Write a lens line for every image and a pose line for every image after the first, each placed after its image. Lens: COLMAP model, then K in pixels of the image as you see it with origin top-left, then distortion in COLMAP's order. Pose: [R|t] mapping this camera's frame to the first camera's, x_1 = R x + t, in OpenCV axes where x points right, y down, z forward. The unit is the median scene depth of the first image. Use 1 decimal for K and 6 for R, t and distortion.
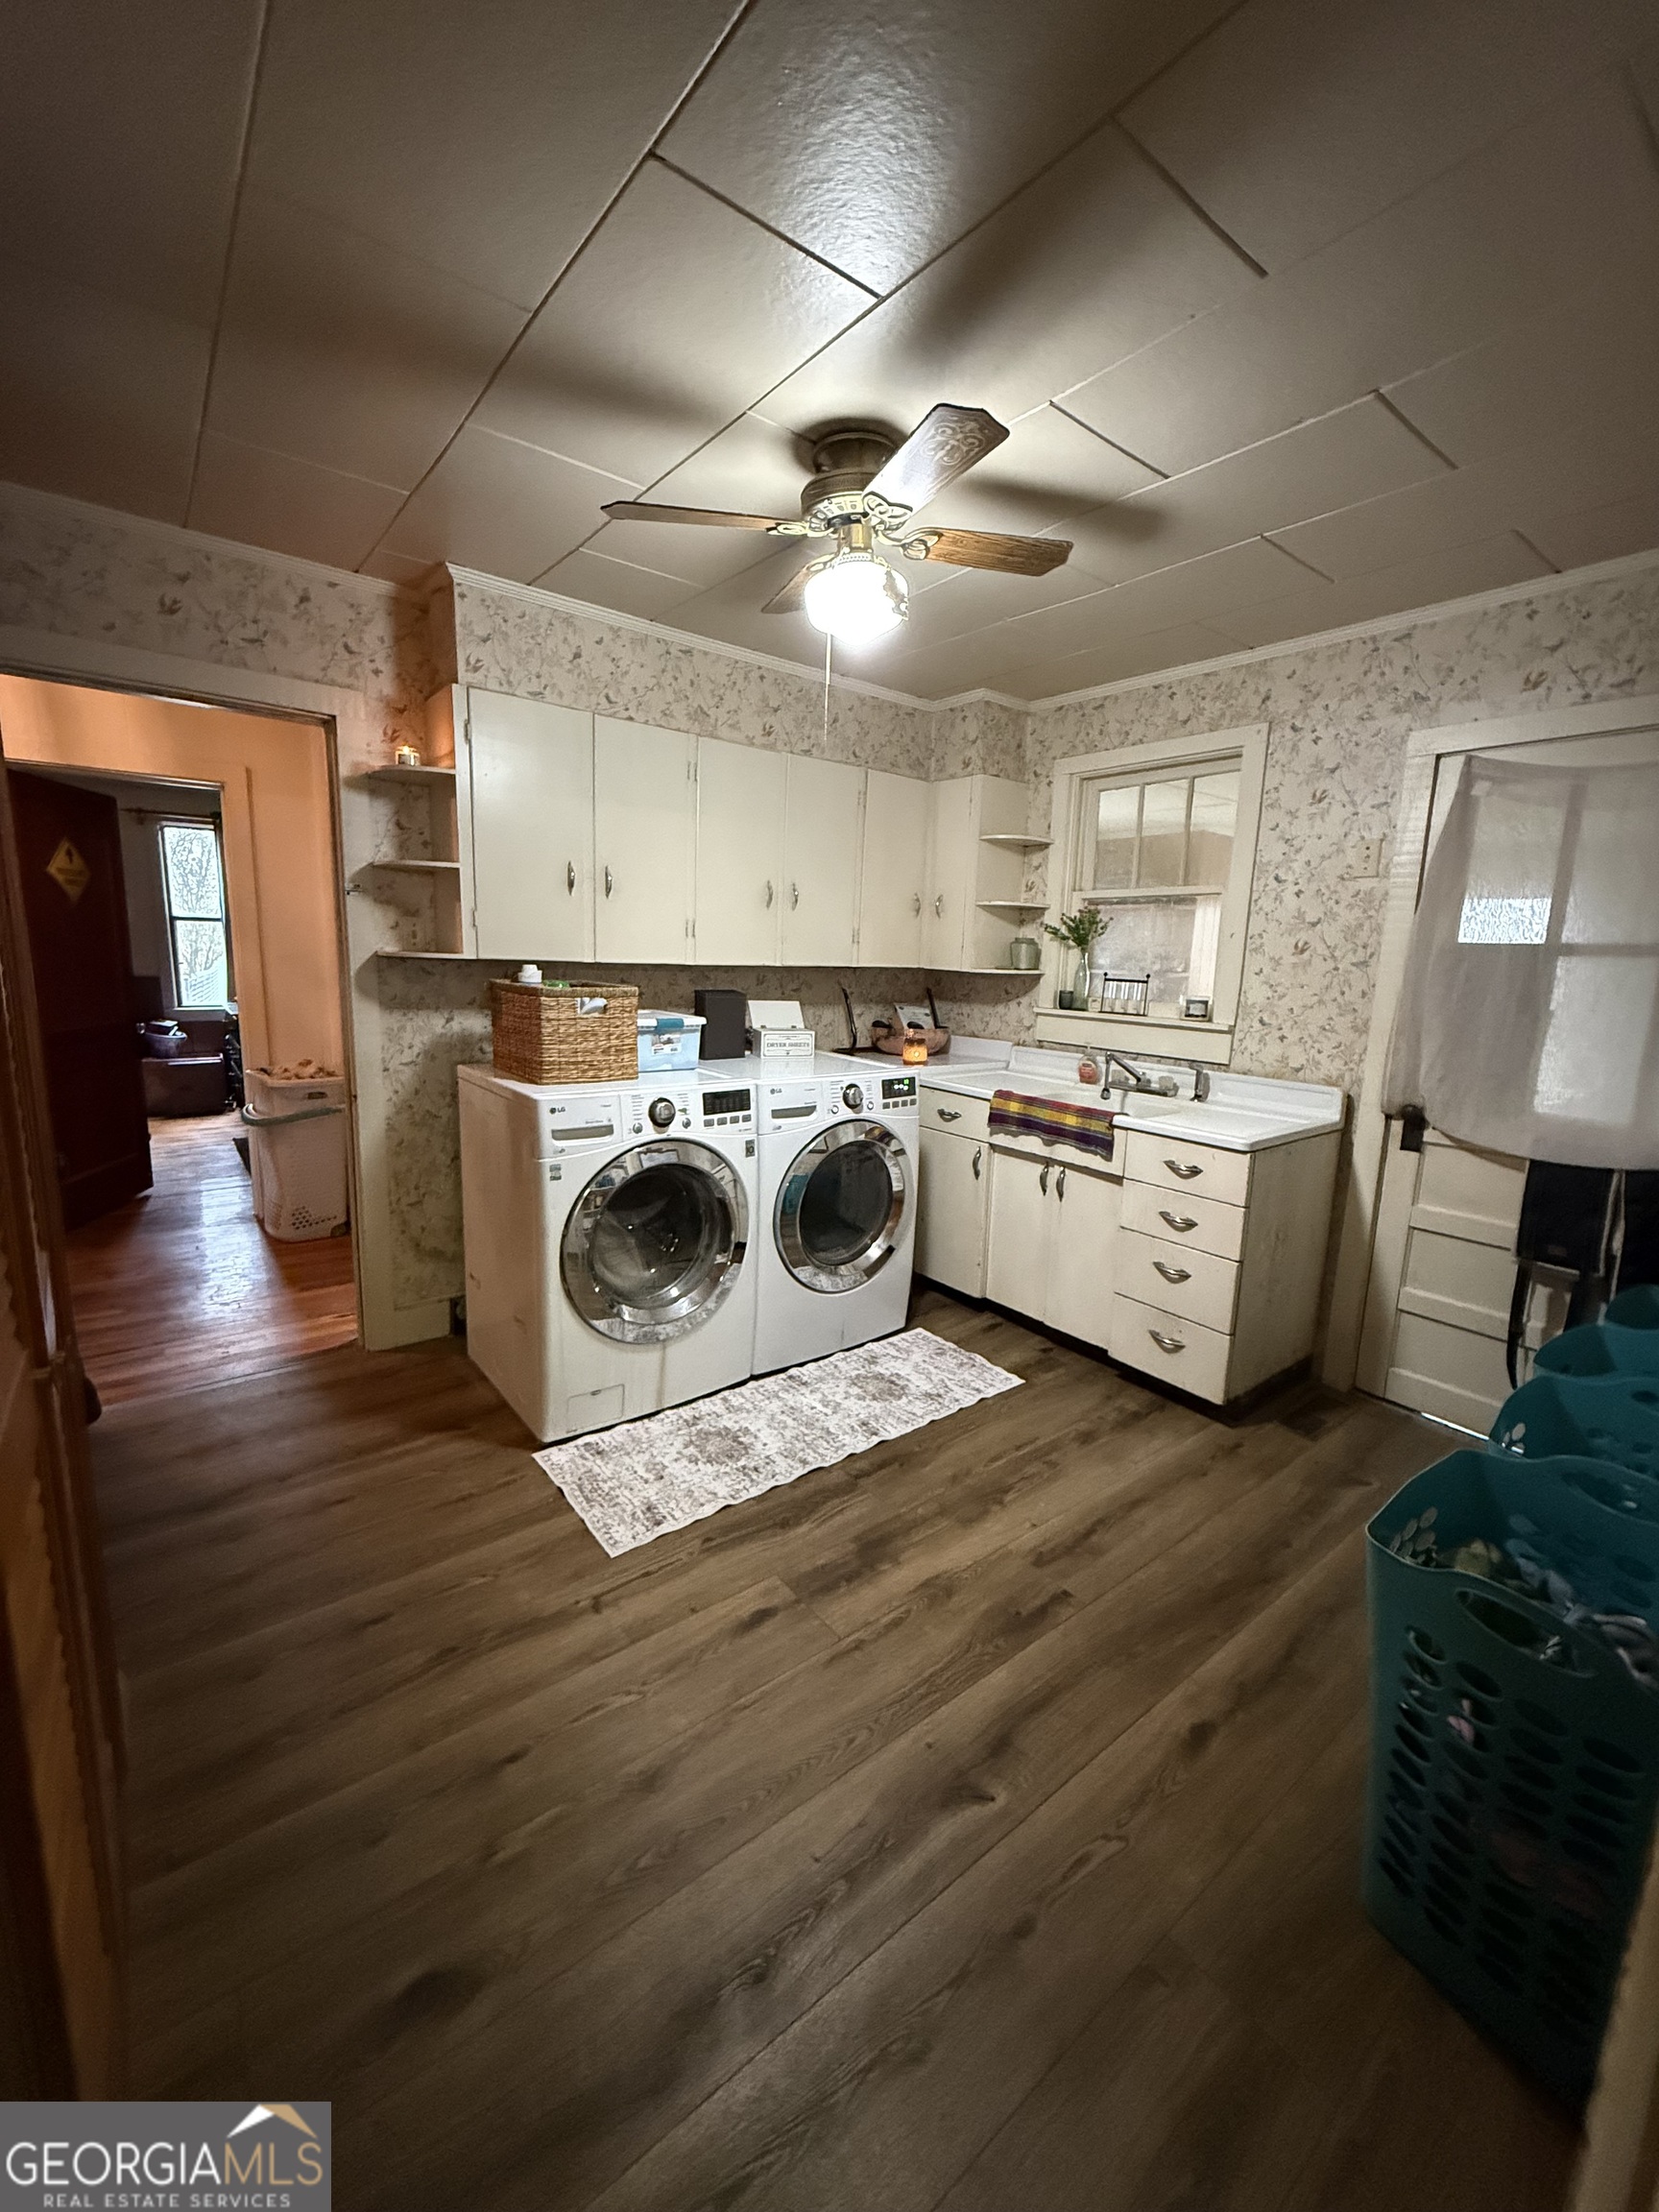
lens RADIAL K [[879.6, 0, 830.3], [0, 879.6, 1098.6], [0, 0, 1]] dist [-0.000263, 0.000102]
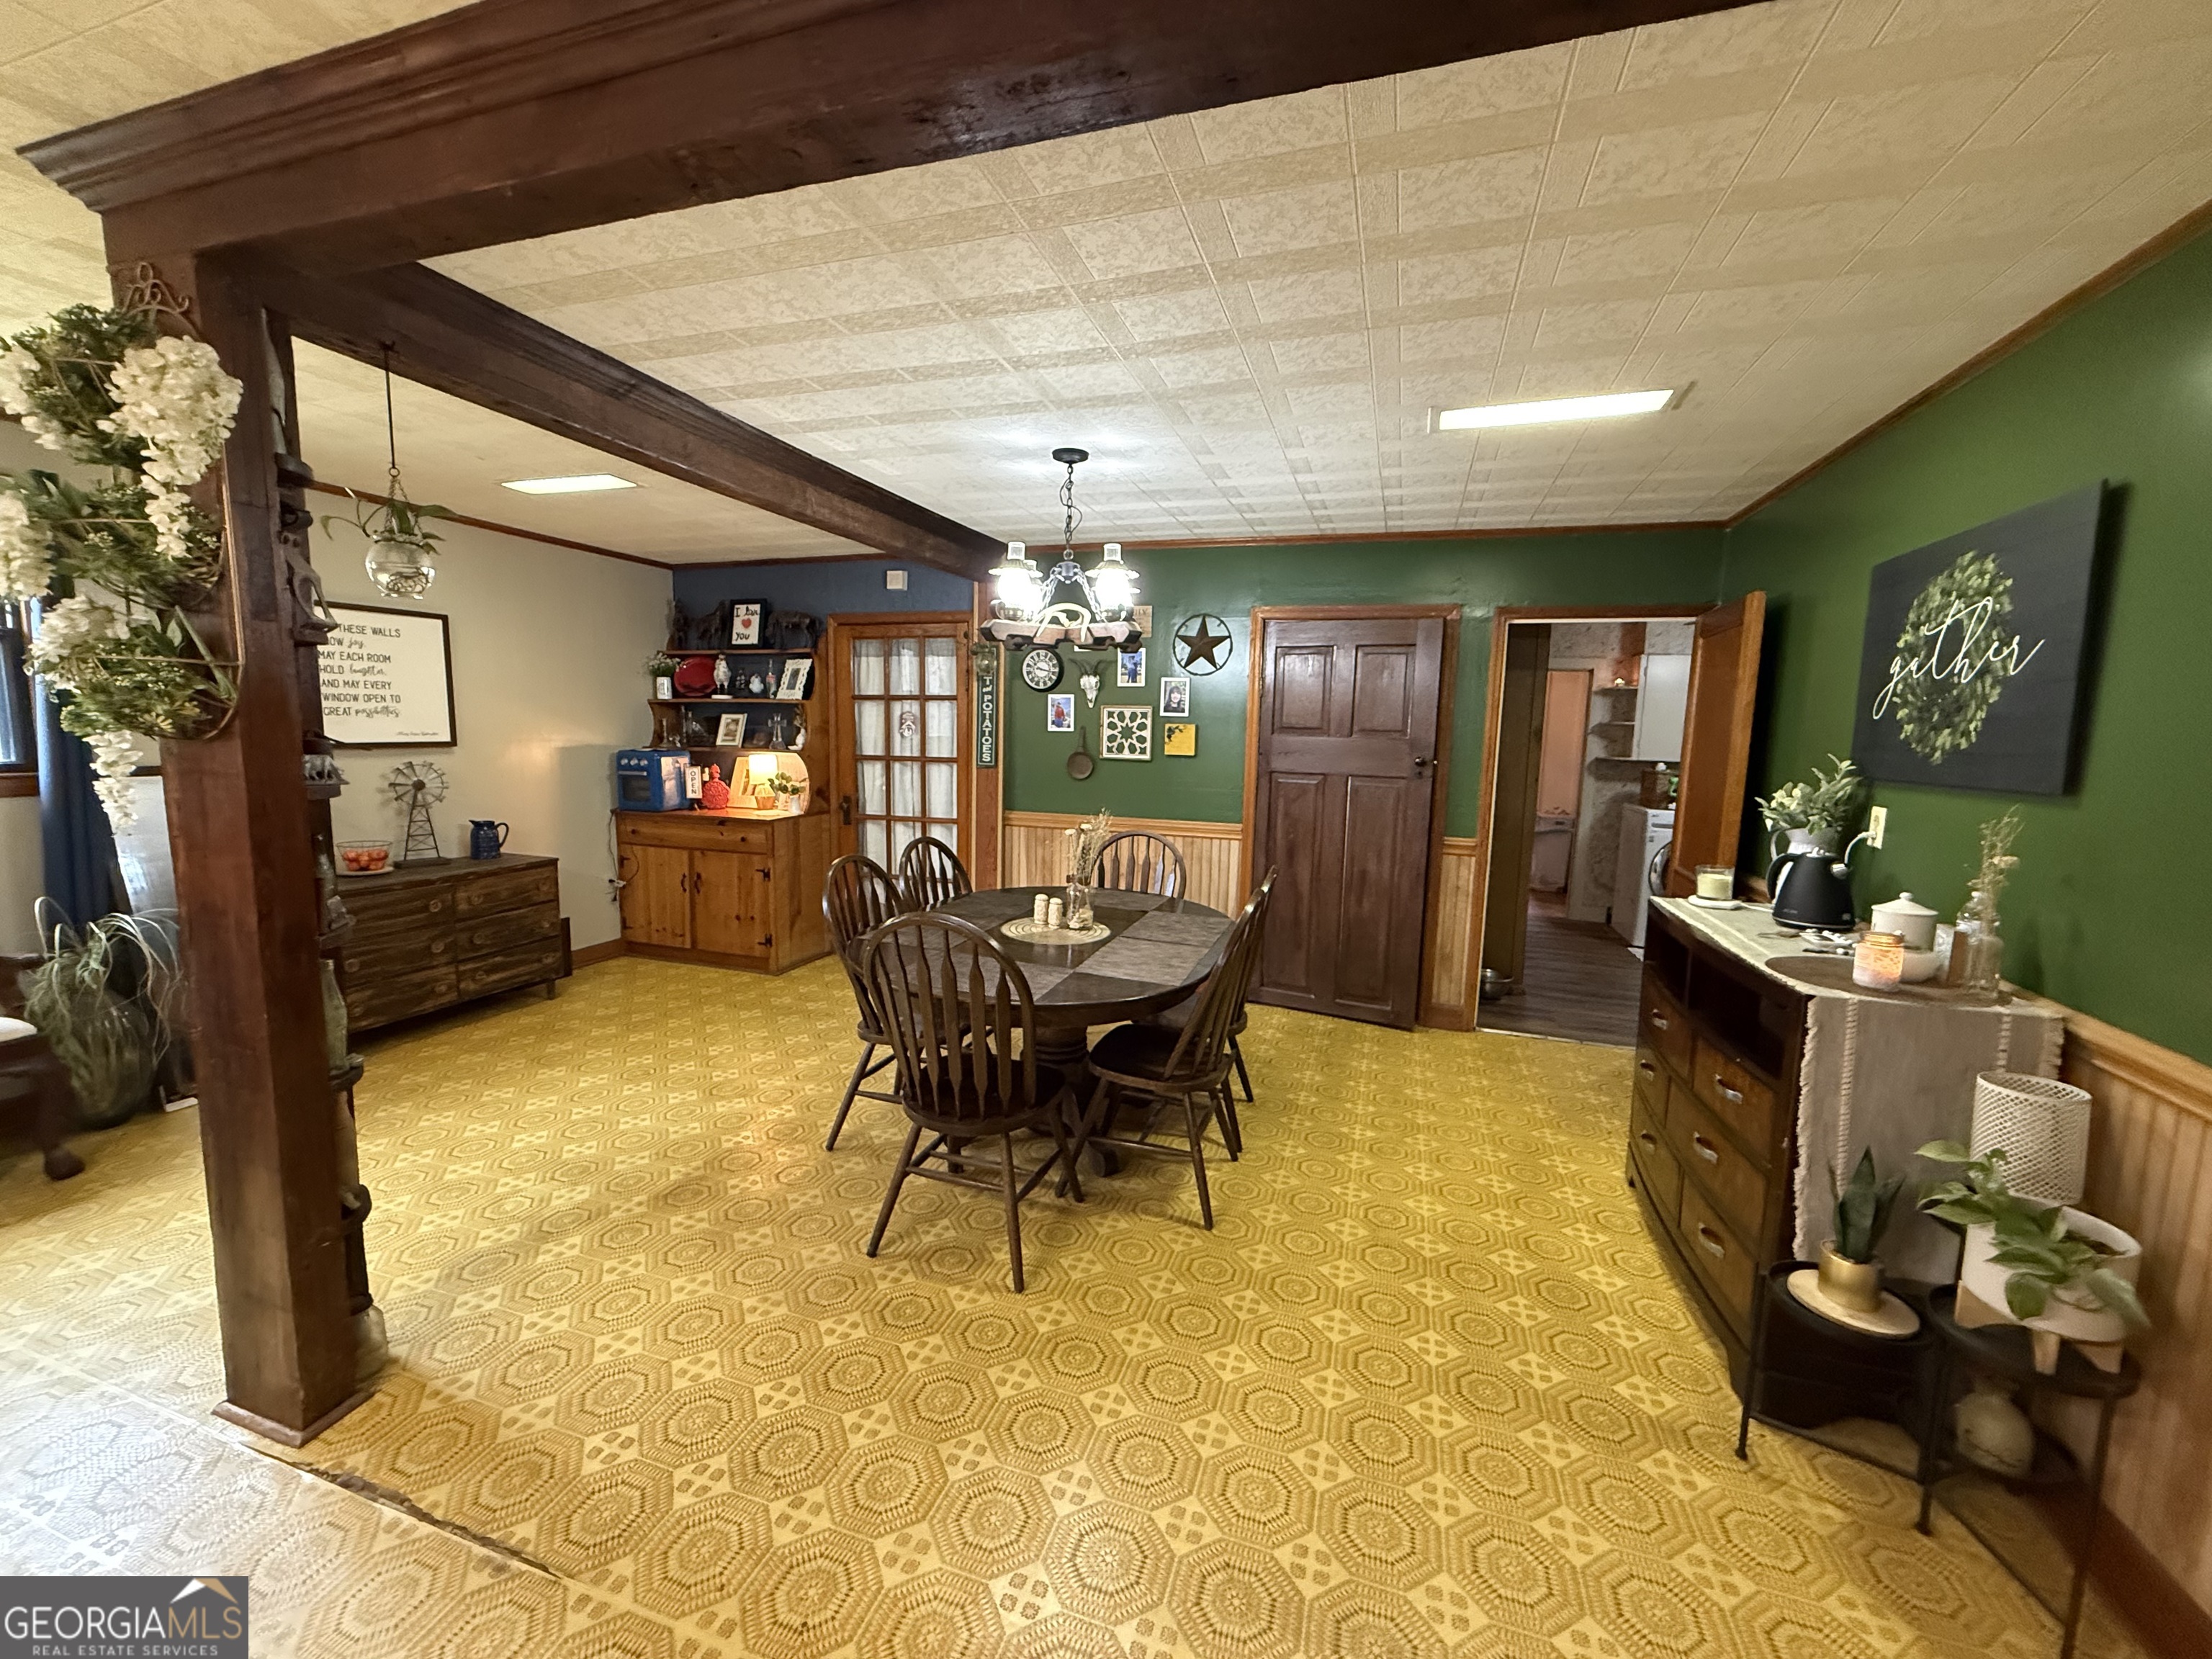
lens RADIAL K [[879.6, 0, 1102.6], [0, 879.6, 826.5], [0, 0, 1]] dist [-0.000263, 0.000102]
pose [[0.546669, 0.080123, -0.833507, 0.869734], [-0.152000, 0.988369, -0.004682, 0.270690], [0.823437, 0.129252, 0.552490, -1.613354]]
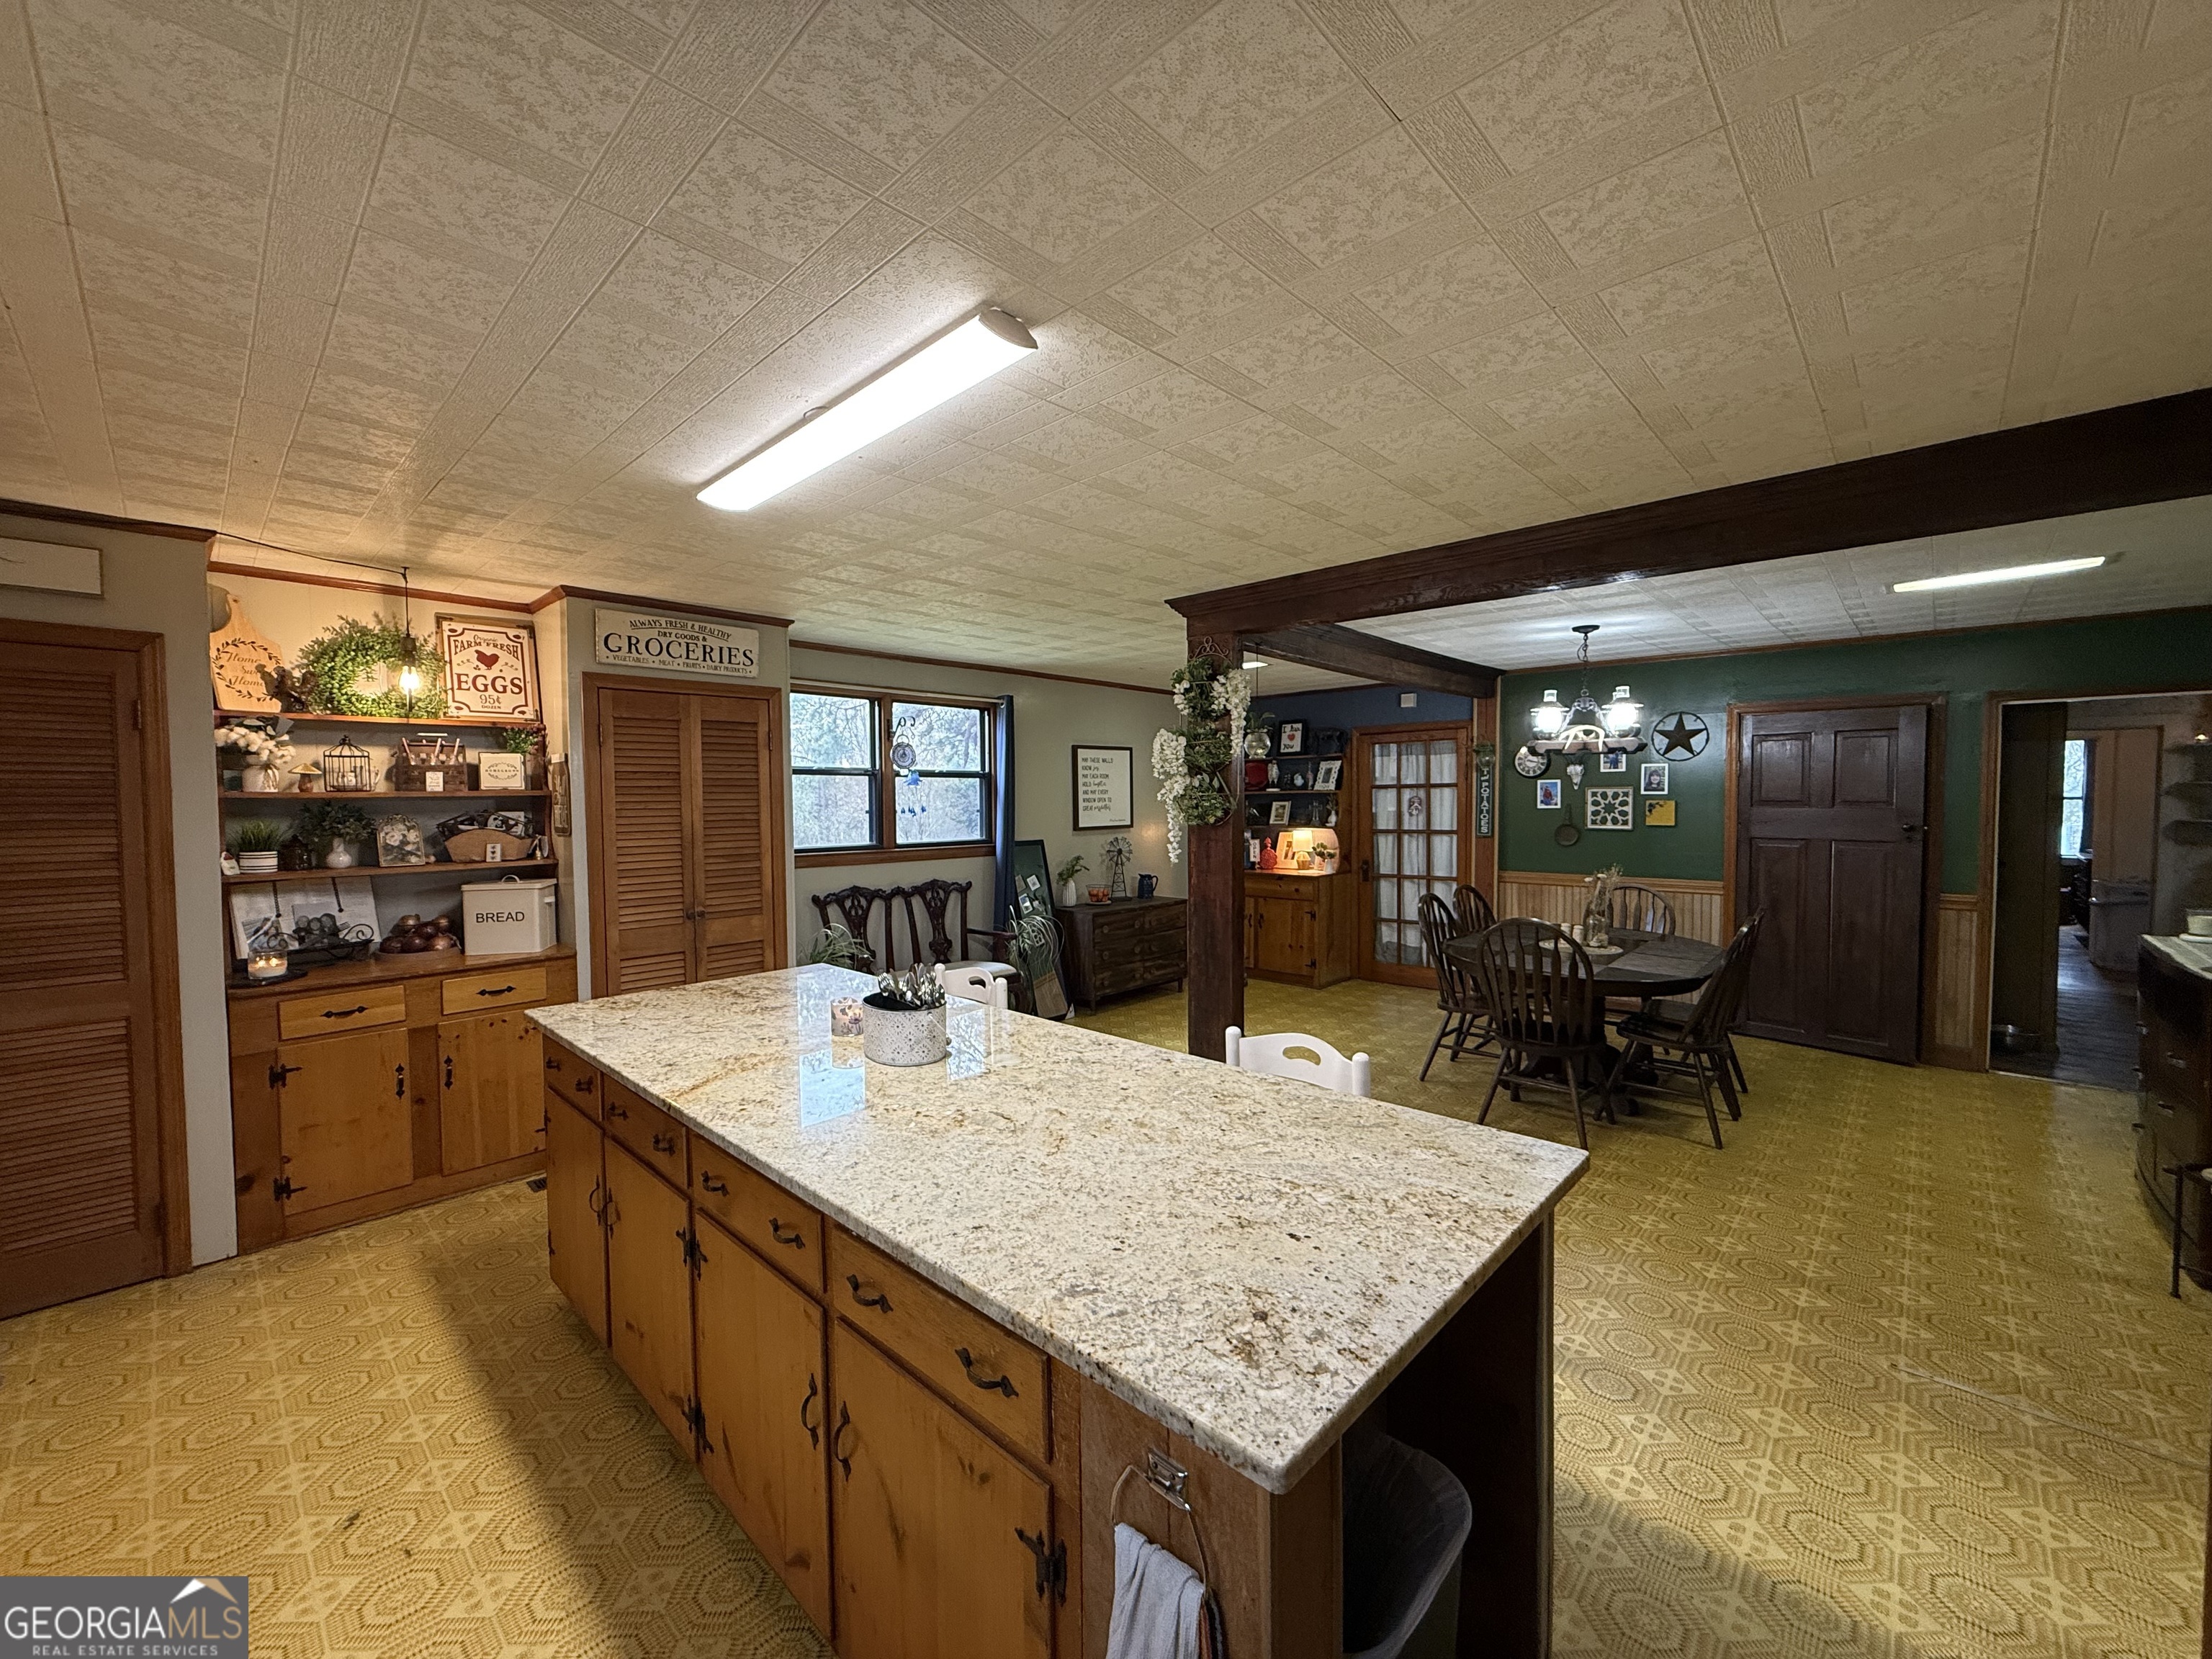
lens RADIAL K [[879.6, 0, 1102.9], [0, 879.6, 828.5], [0, 0, 1]] dist [-0.000263, 0.000102]
pose [[0.145983, 0.006145, -0.989268, 1.431777], [-0.158542, 0.987201, -0.017263, 0.362330], [0.976501, 0.159361, 0.145089, -2.199142]]
